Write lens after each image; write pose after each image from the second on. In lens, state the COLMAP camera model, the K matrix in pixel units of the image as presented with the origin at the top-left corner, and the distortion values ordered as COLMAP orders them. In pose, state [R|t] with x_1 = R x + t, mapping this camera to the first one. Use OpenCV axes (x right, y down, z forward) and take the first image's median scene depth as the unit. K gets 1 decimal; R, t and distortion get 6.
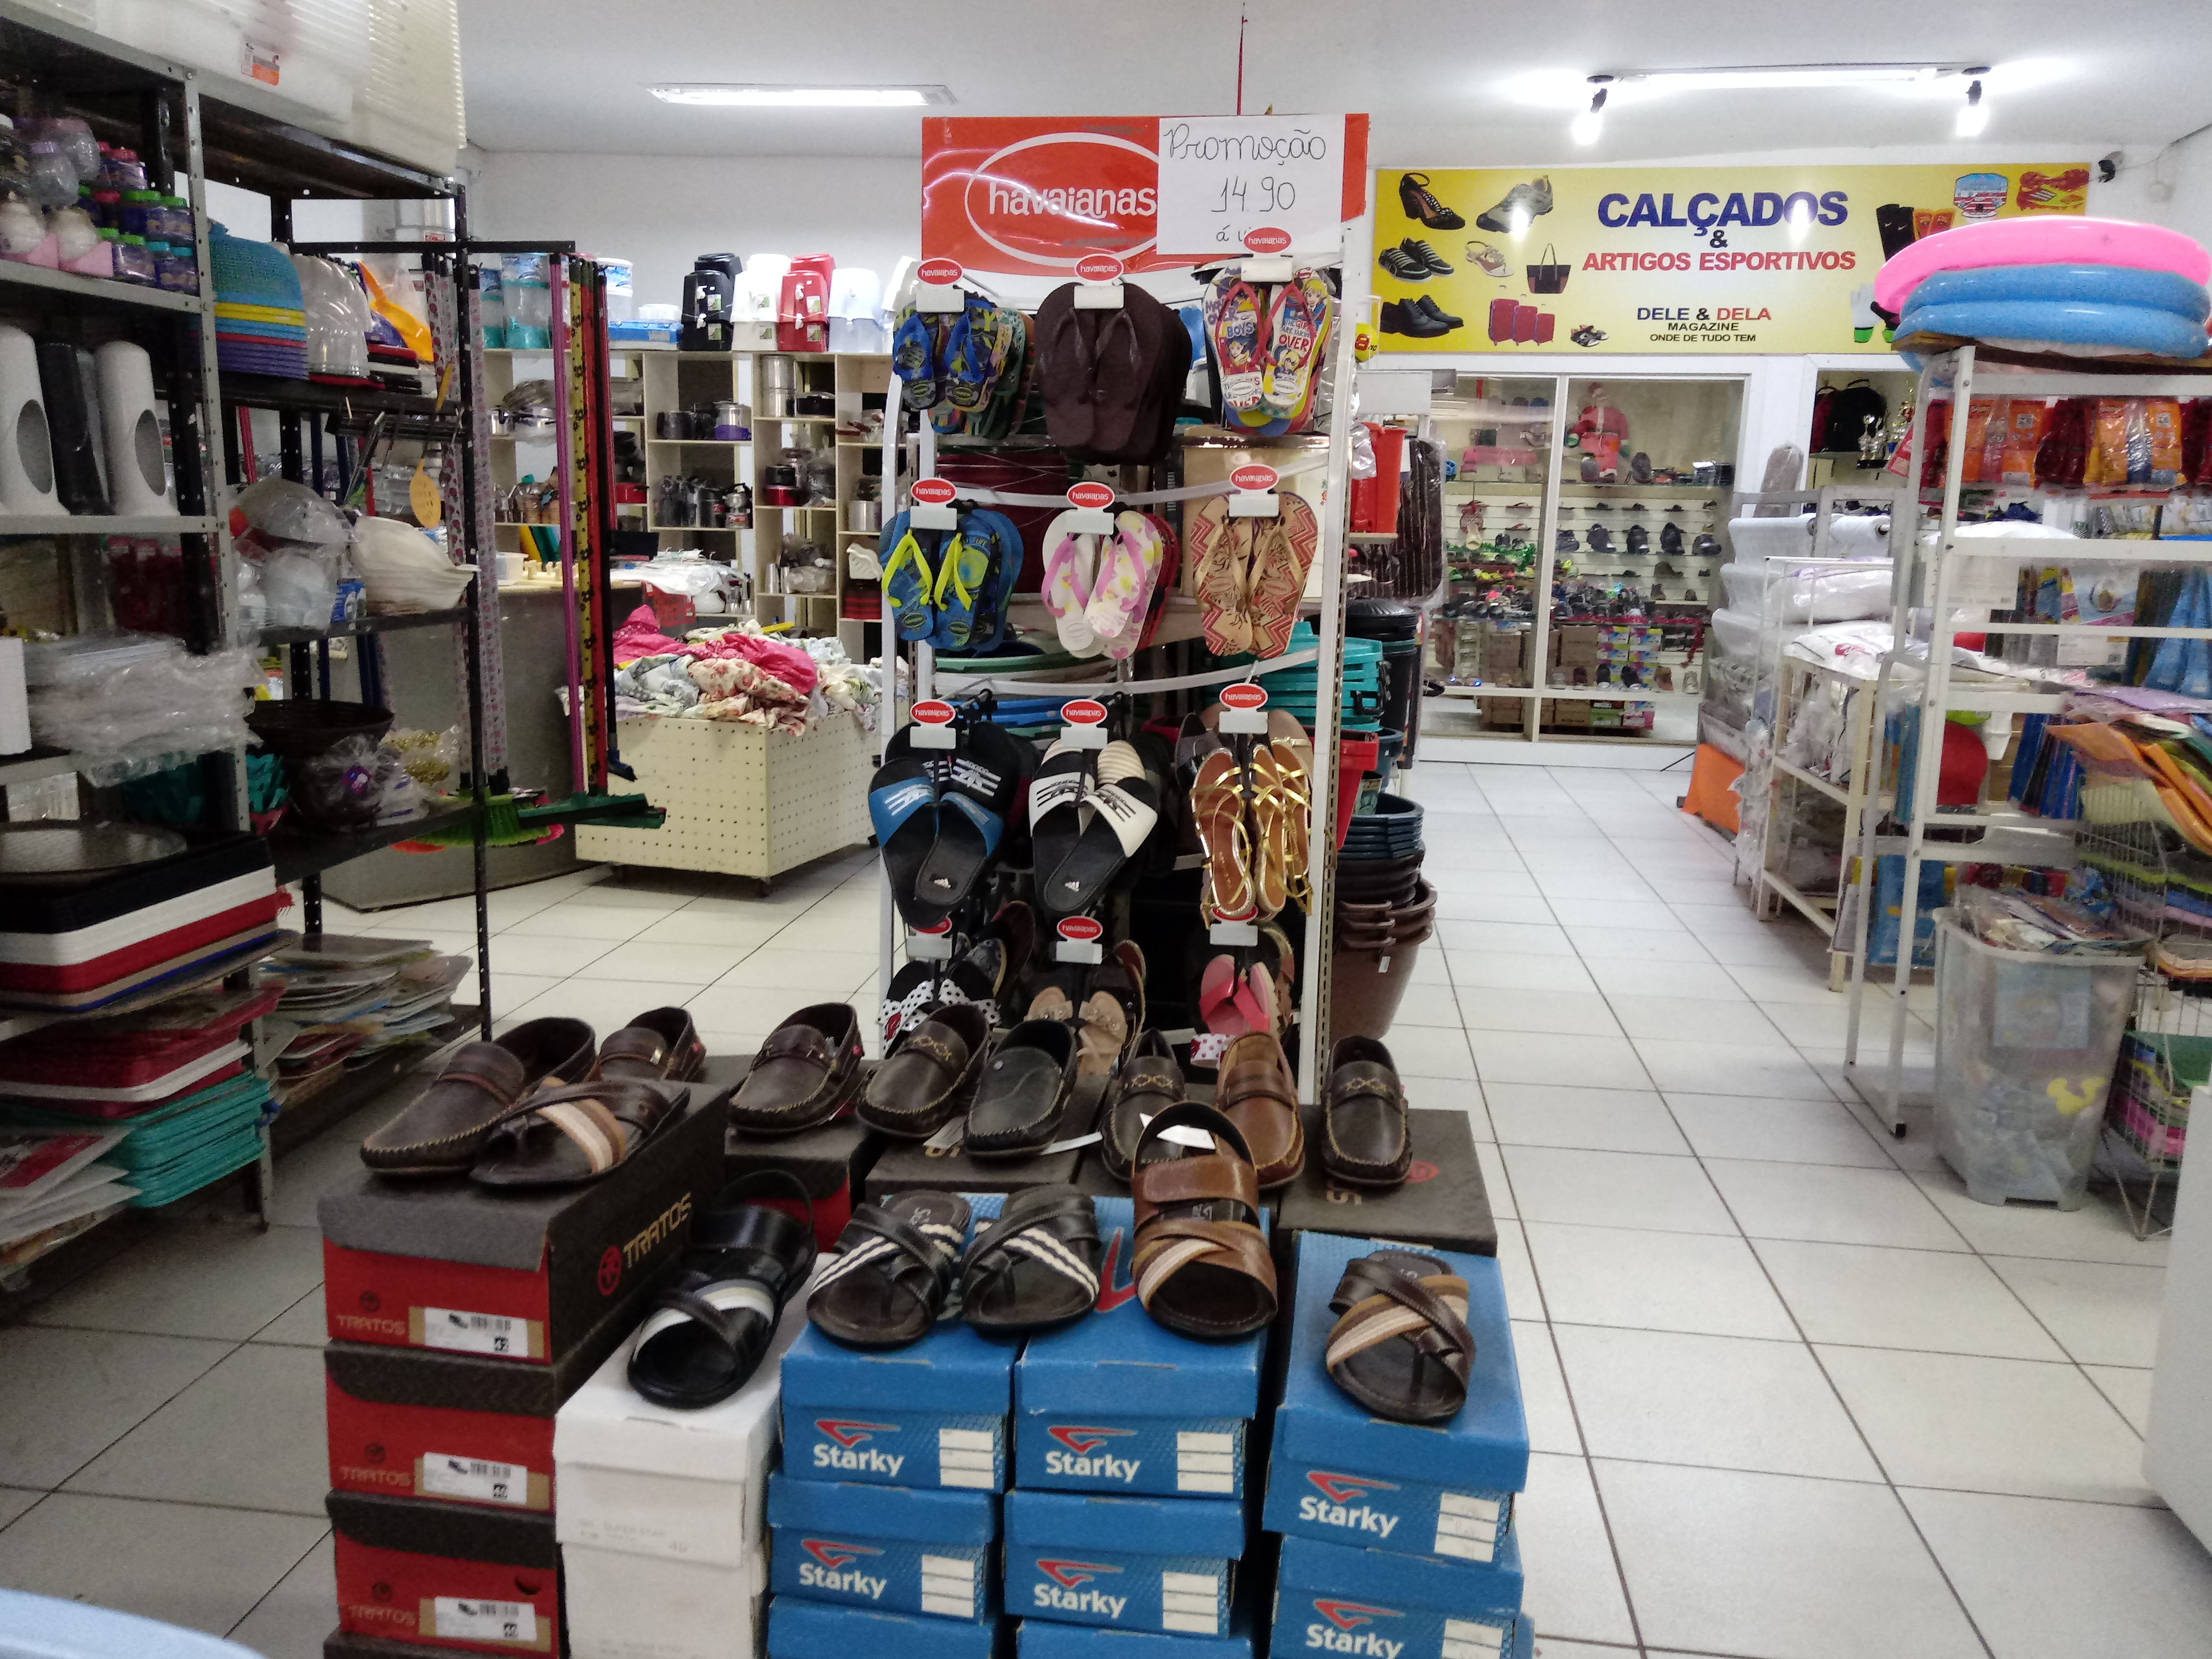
lens RADIAL K [[1689.1, 0, 1112.5], [0, 1689.1, 825.3], [0, 0, 1]] dist [0.038991, -0.039258]
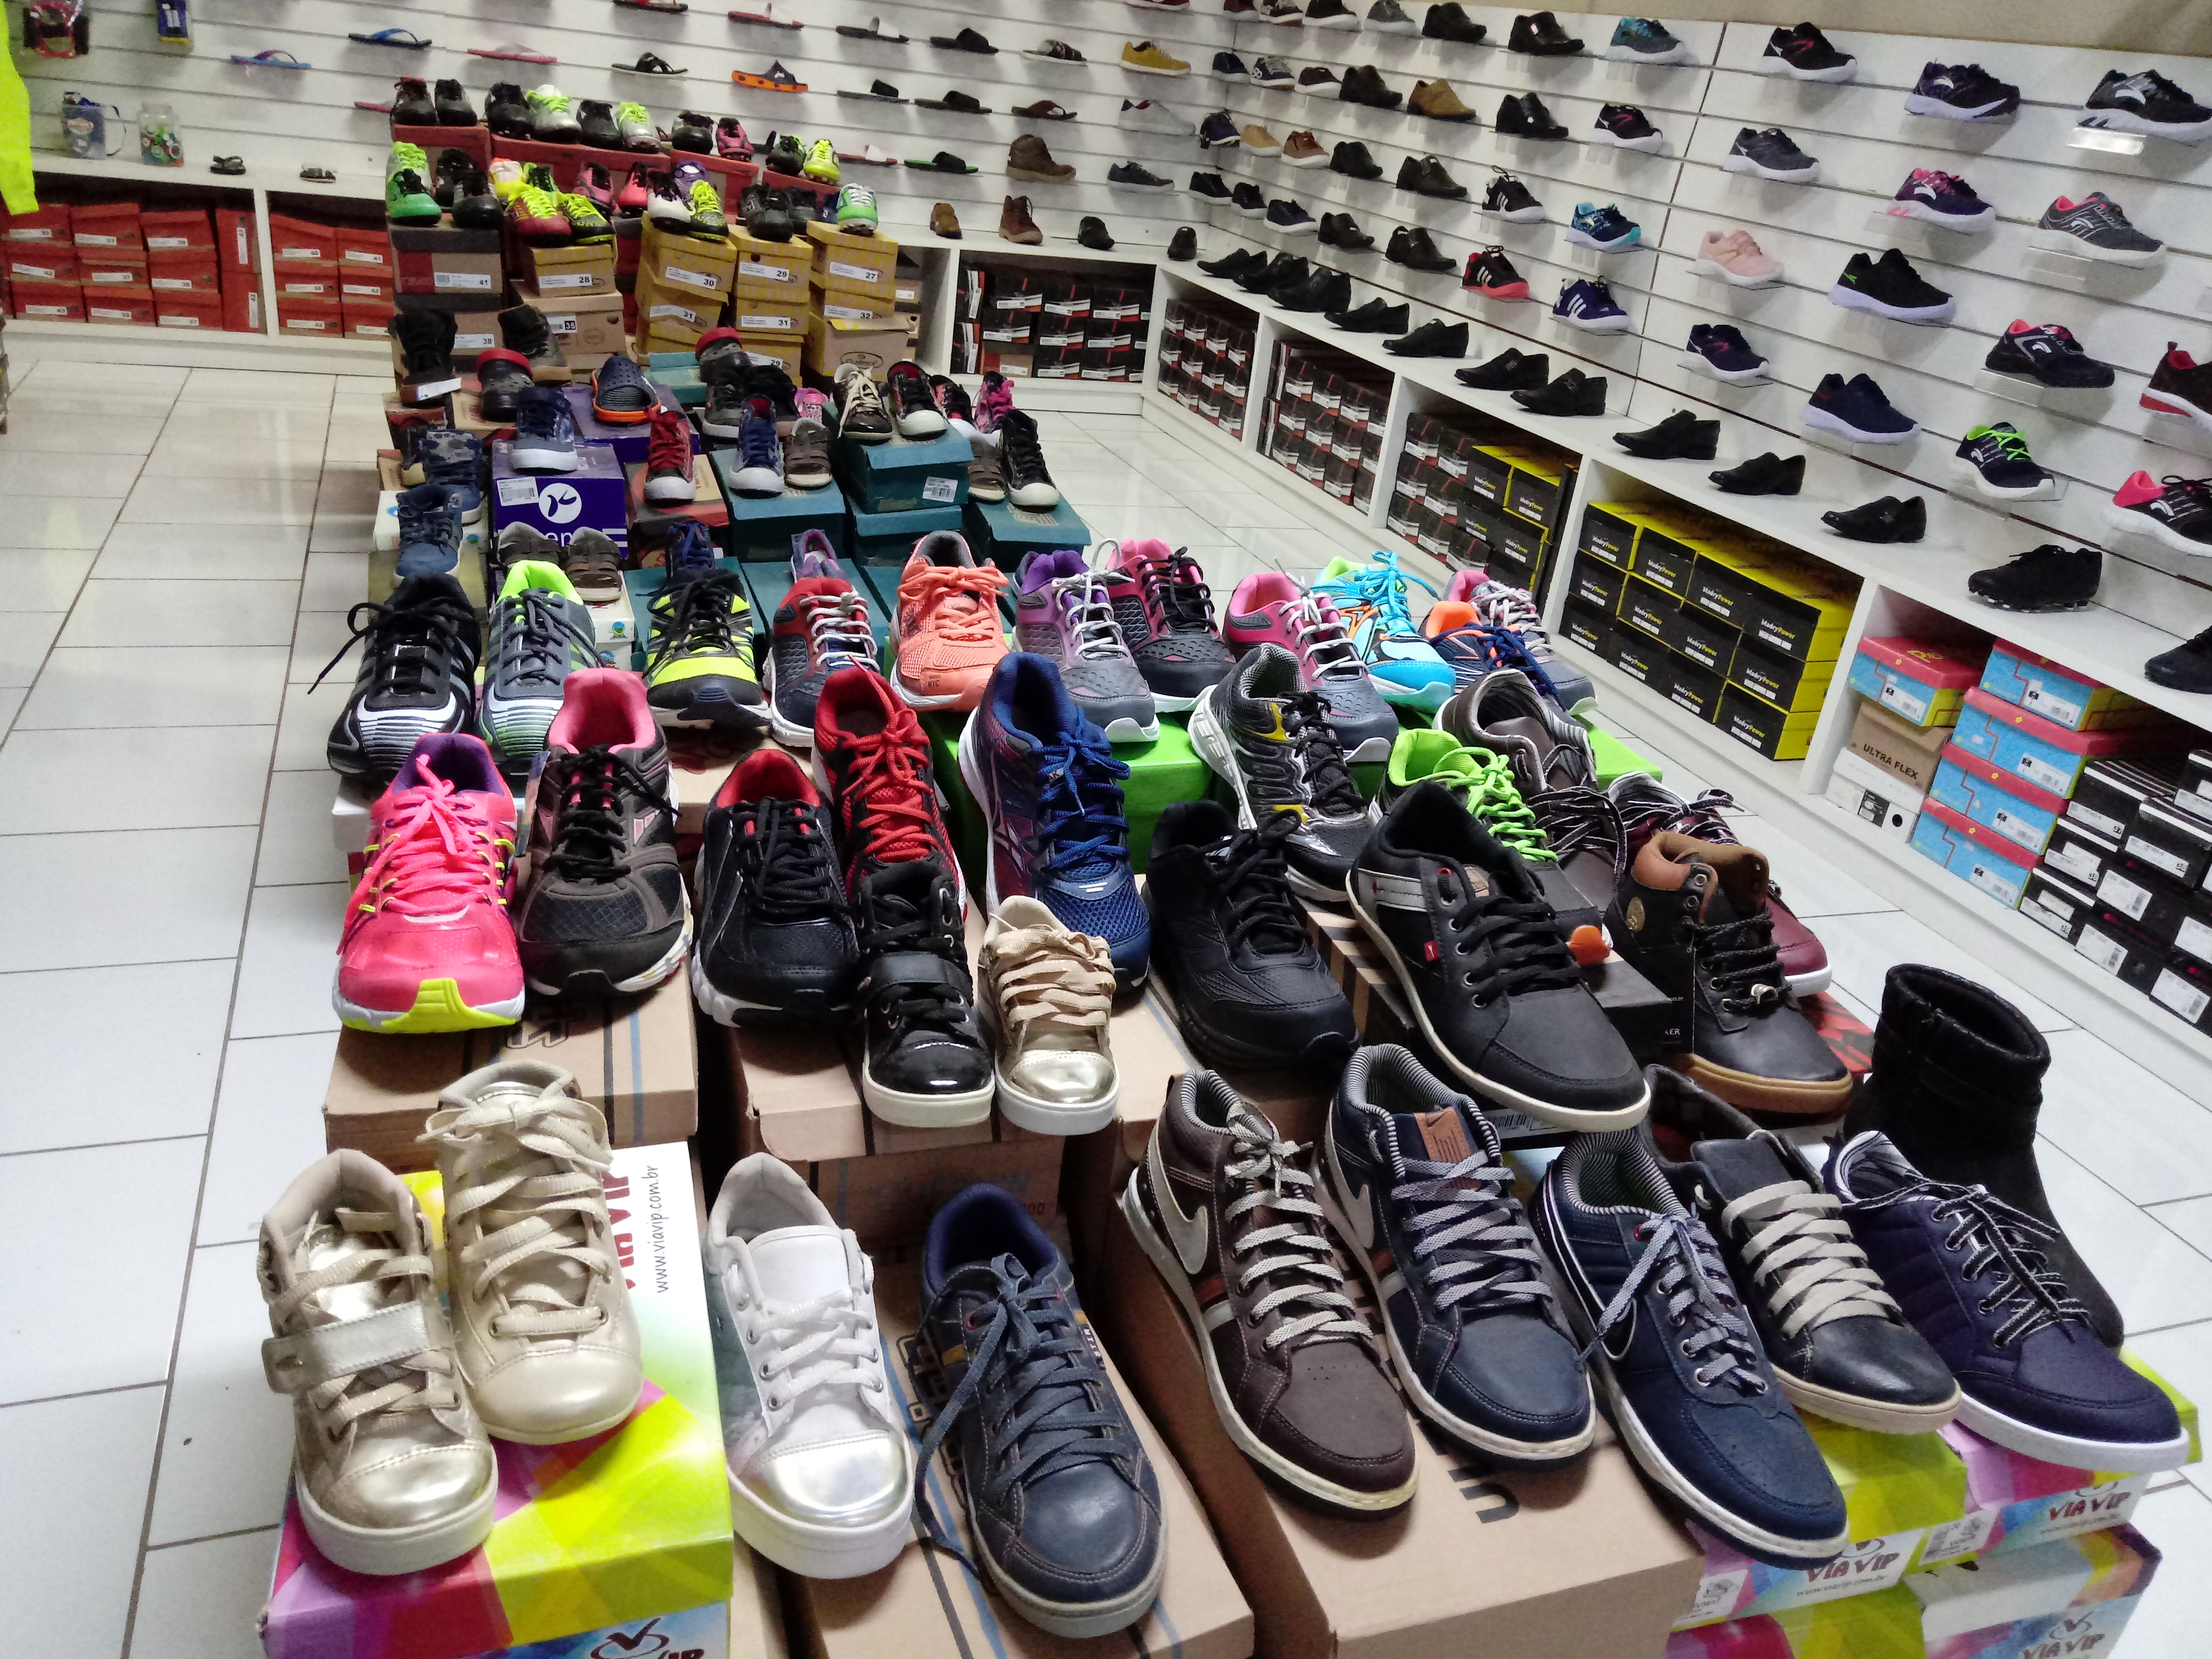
lens RADIAL K [[1689.1, 0, 1090.1], [0, 1689.1, 838.0], [0, 0, 1]] dist [0.038991, -0.039258]
pose [[0.893472, -0.118809, 0.433119, 0.752543], [-0.010847, 0.958385, 0.285272, -0.567893], [-0.448988, -0.259580, 0.855002, 3.132894]]
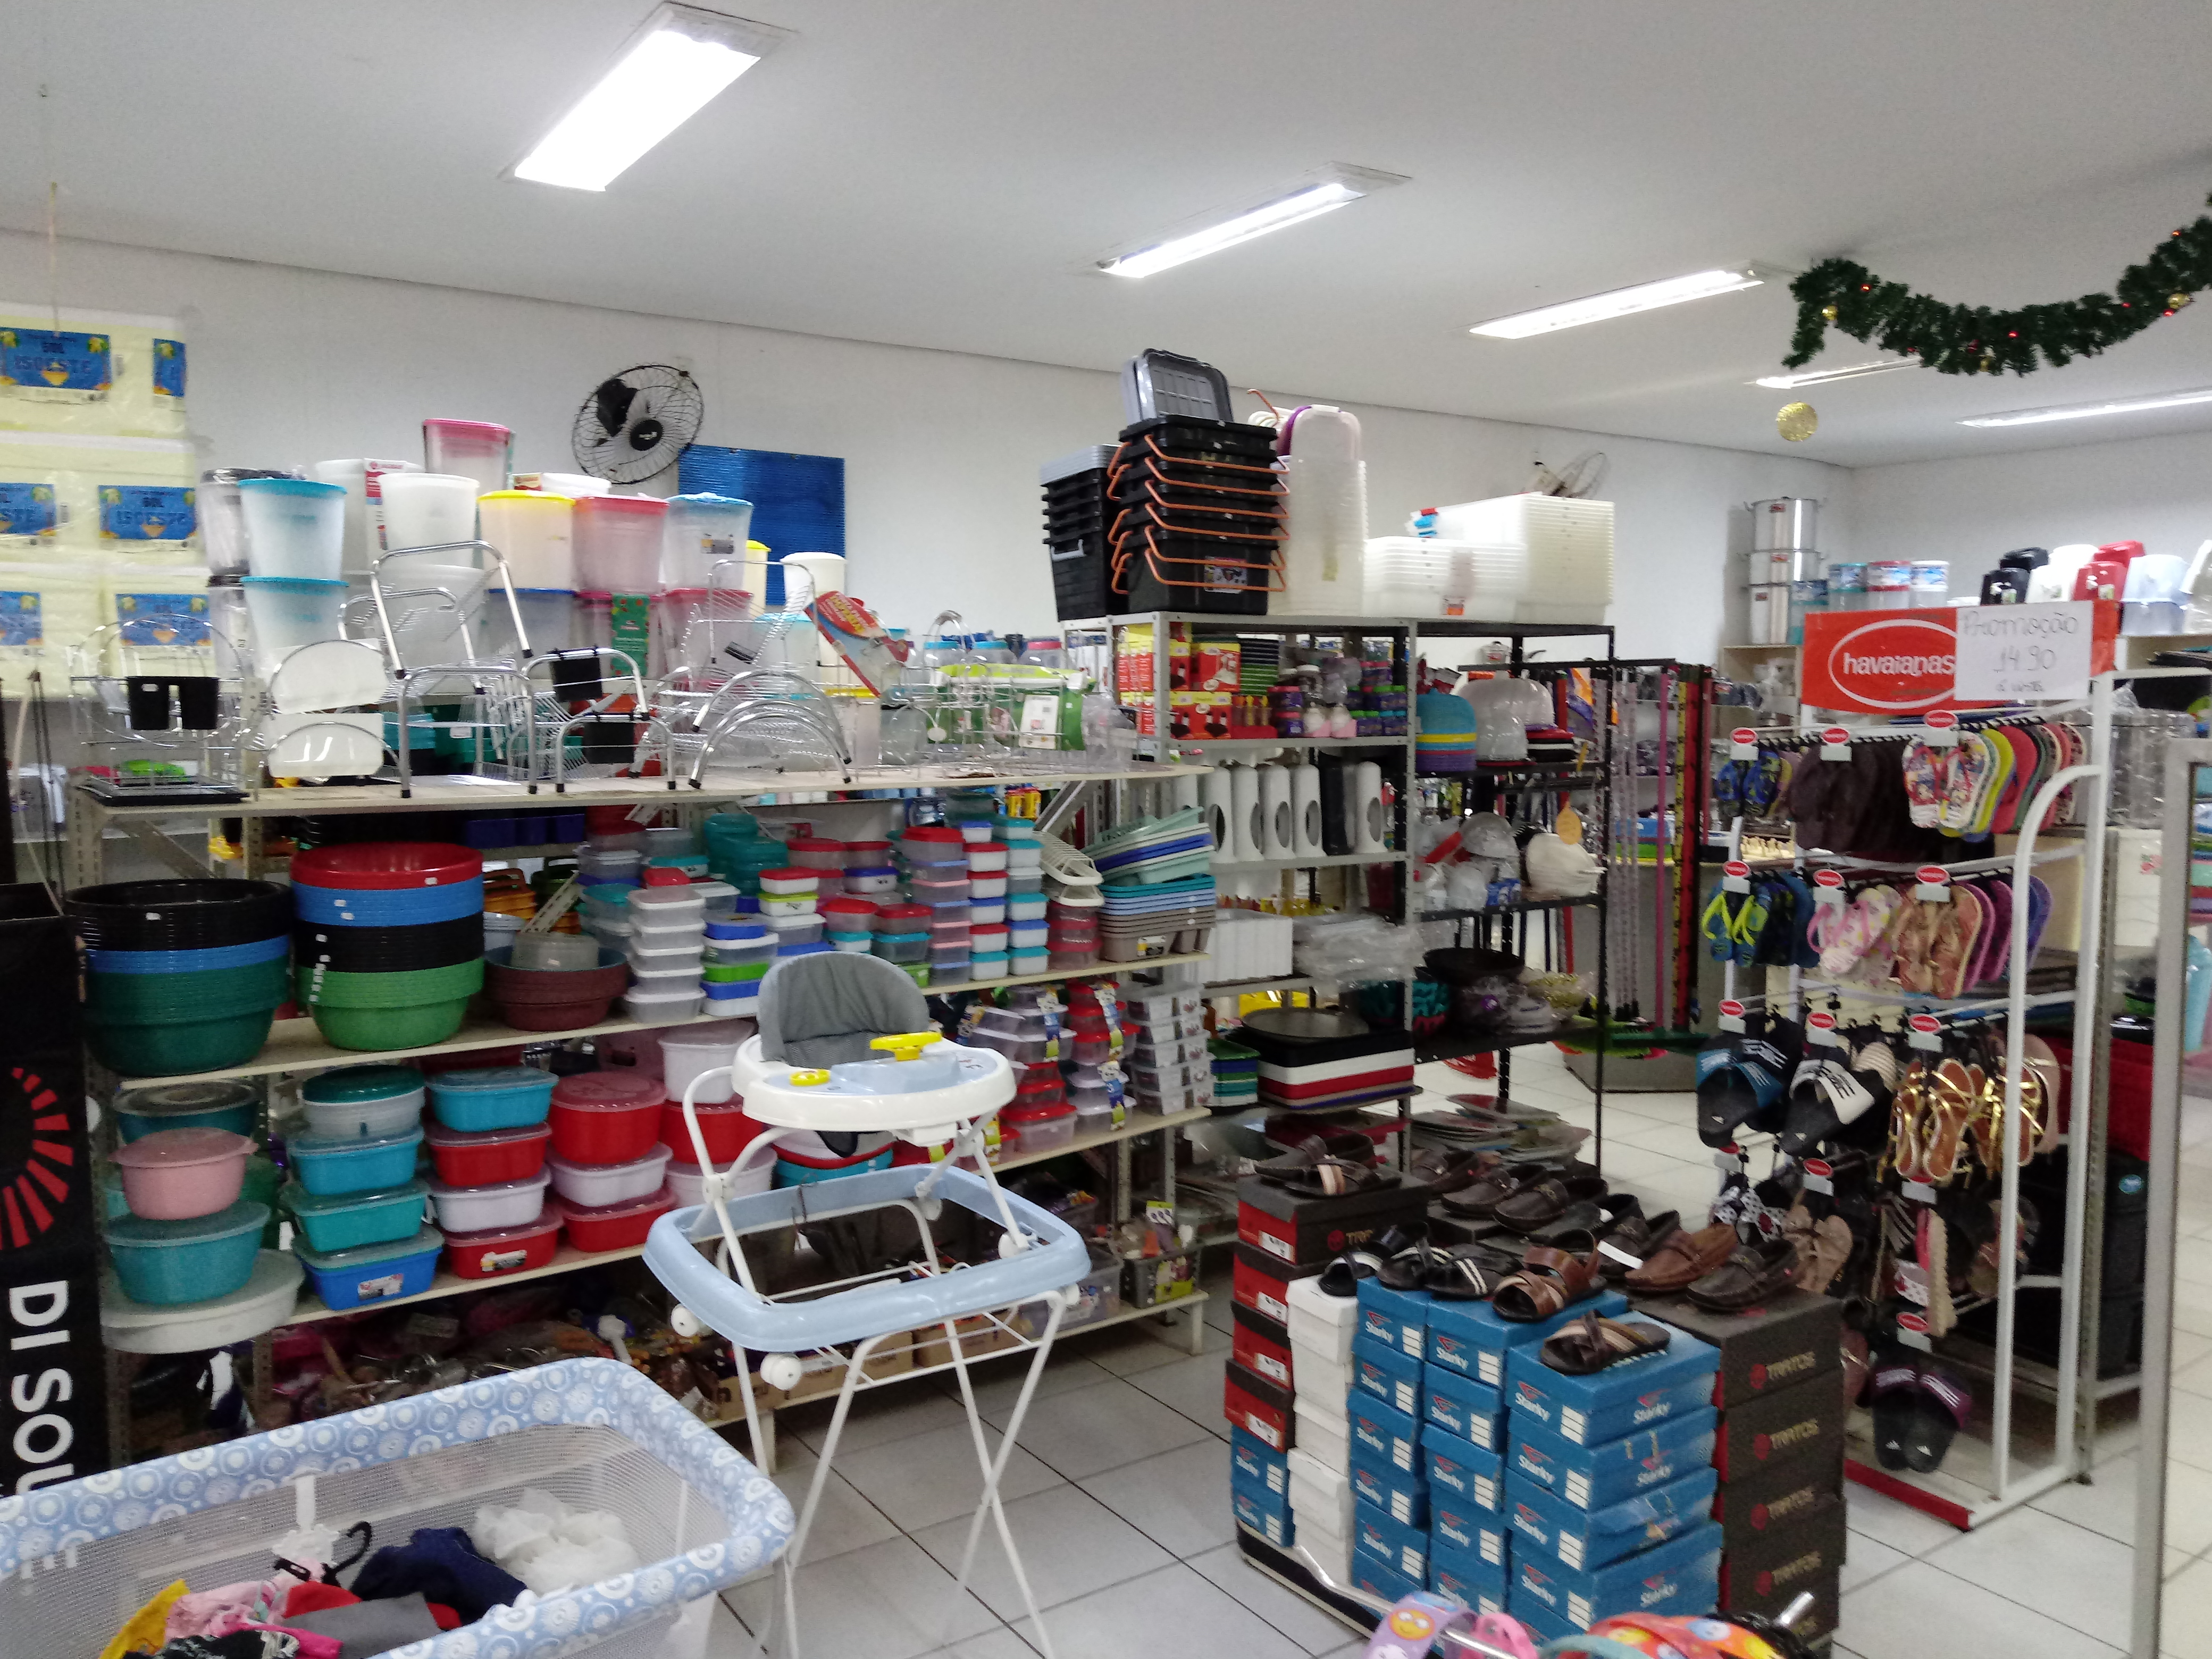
lens RADIAL K [[1689.1, 0, 1095.1], [0, 1689.1, 830.5], [0, 0, 1]] dist [0.038991, -0.039258]
pose [[0.654642, 0.039381, -0.754913, 0.552608], [-0.121851, 0.991080, -0.053965, -0.059612], [0.746054, 0.127315, 0.653601, -0.383069]]
